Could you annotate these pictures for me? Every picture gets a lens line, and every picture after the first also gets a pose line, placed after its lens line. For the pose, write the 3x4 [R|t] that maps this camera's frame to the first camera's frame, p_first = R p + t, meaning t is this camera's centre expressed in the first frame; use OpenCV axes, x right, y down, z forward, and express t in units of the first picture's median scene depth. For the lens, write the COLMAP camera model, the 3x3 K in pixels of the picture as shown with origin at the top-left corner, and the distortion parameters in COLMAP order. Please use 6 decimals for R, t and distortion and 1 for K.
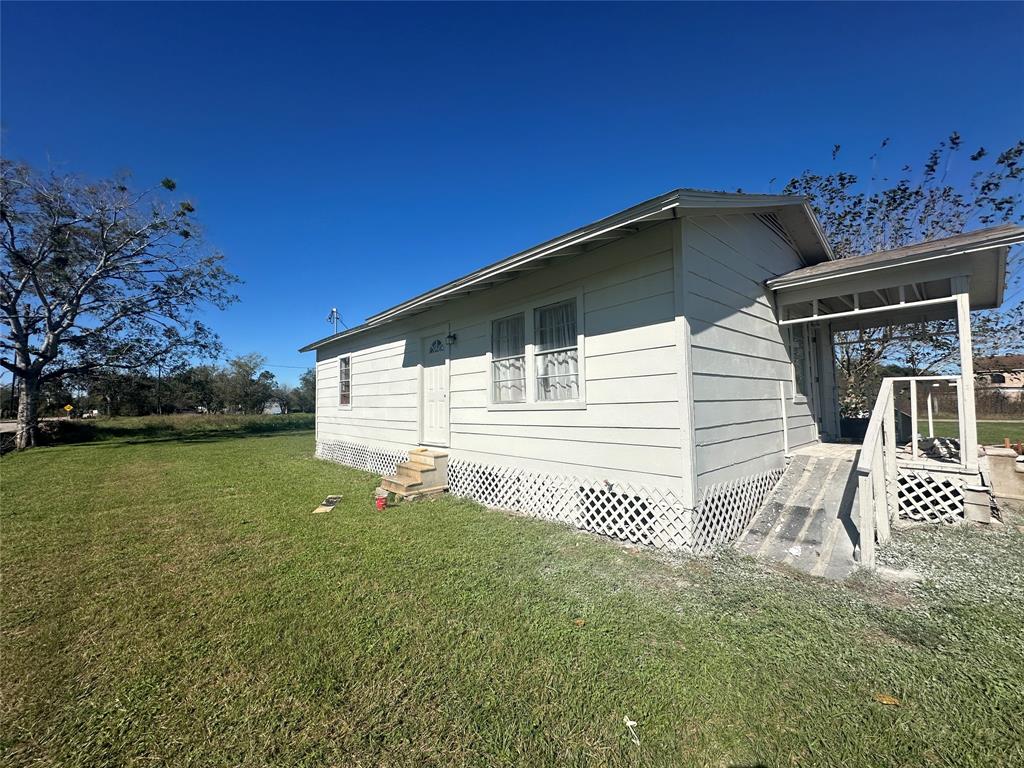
lens RADIAL K [[405.9, 0, 513.3], [0, 405.9, 378.7], [0, 0, 1]] dist [0.035255, 0.000047]
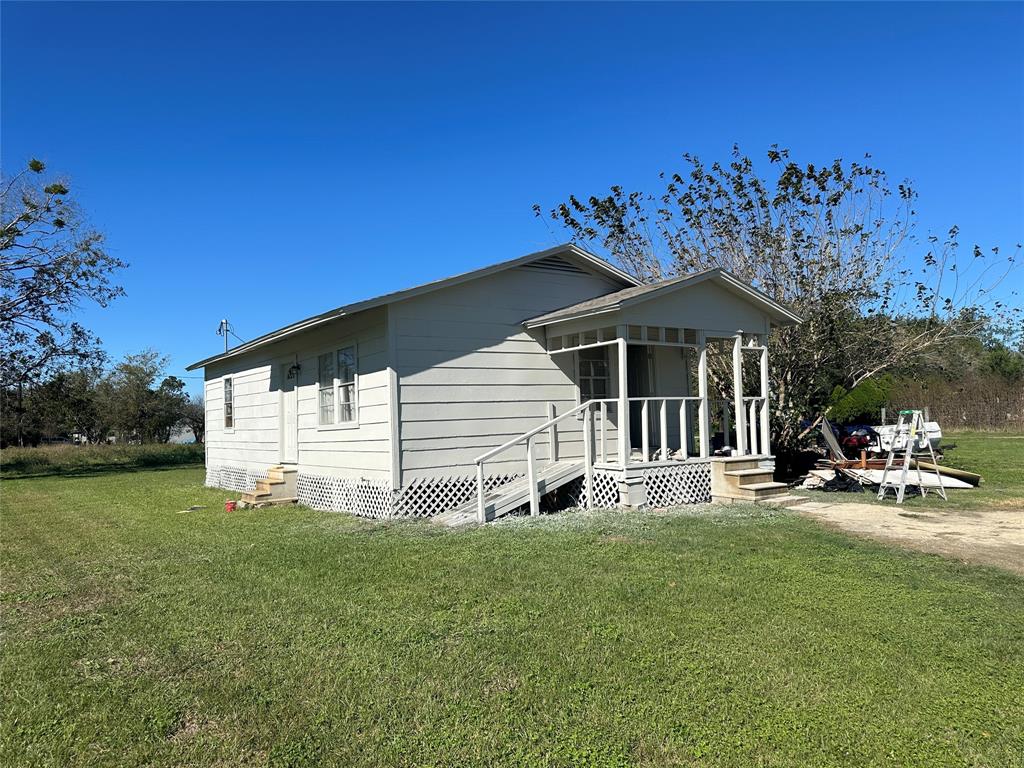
lens RADIAL K [[802.0, 0, 512.0], [0, 802.0, 384.0], [0, 0, 1]] dist [0.142220, -0.004649]
pose [[0.987099, -0.022483, -0.158524, 0.671443], [0.024874, 0.999605, 0.013117, -0.058346], [0.158166, -0.016891, 0.987268, -0.956150]]
